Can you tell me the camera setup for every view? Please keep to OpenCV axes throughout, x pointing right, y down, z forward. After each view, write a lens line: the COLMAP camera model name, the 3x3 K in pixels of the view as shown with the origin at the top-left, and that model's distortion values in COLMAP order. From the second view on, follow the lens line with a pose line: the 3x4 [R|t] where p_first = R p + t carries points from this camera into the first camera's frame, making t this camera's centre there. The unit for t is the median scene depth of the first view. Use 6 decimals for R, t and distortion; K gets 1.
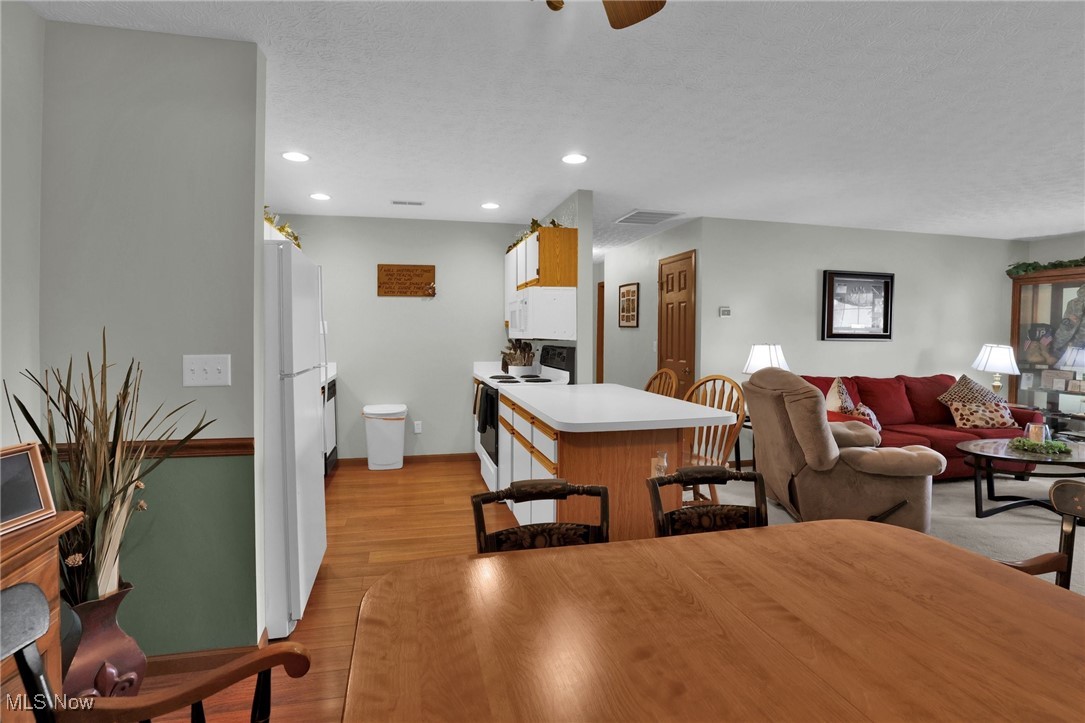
lens RADIAL K [[515.5, 0, 528.0], [0, 515.5, 339.4], [0, 0, 1]] dist [-0.031943, 0.013789]
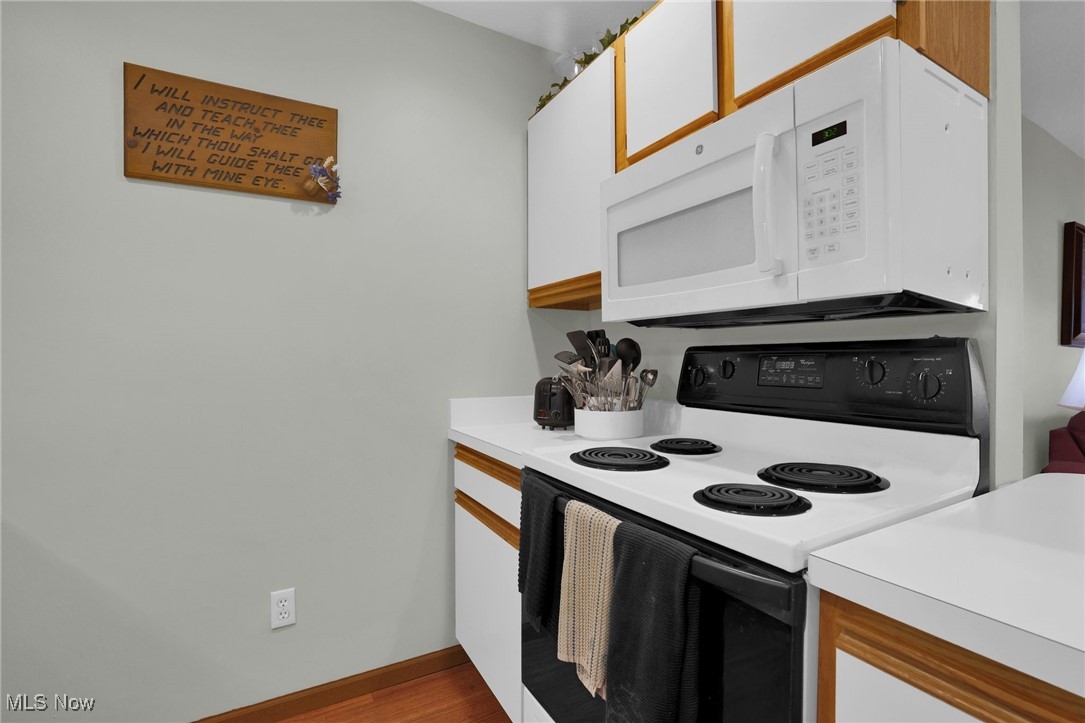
lens RADIAL K [[499.6, 0, 542.5], [0, 499.6, 361.5], [0, 0, 1]] dist [-0.044882, 0.018265]
pose [[0.961628, -0.004430, 0.274322, -0.142031], [0.006475, 0.999958, -0.006549, 0.020754], [-0.274281, 0.008074, 0.961616, 0.665612]]
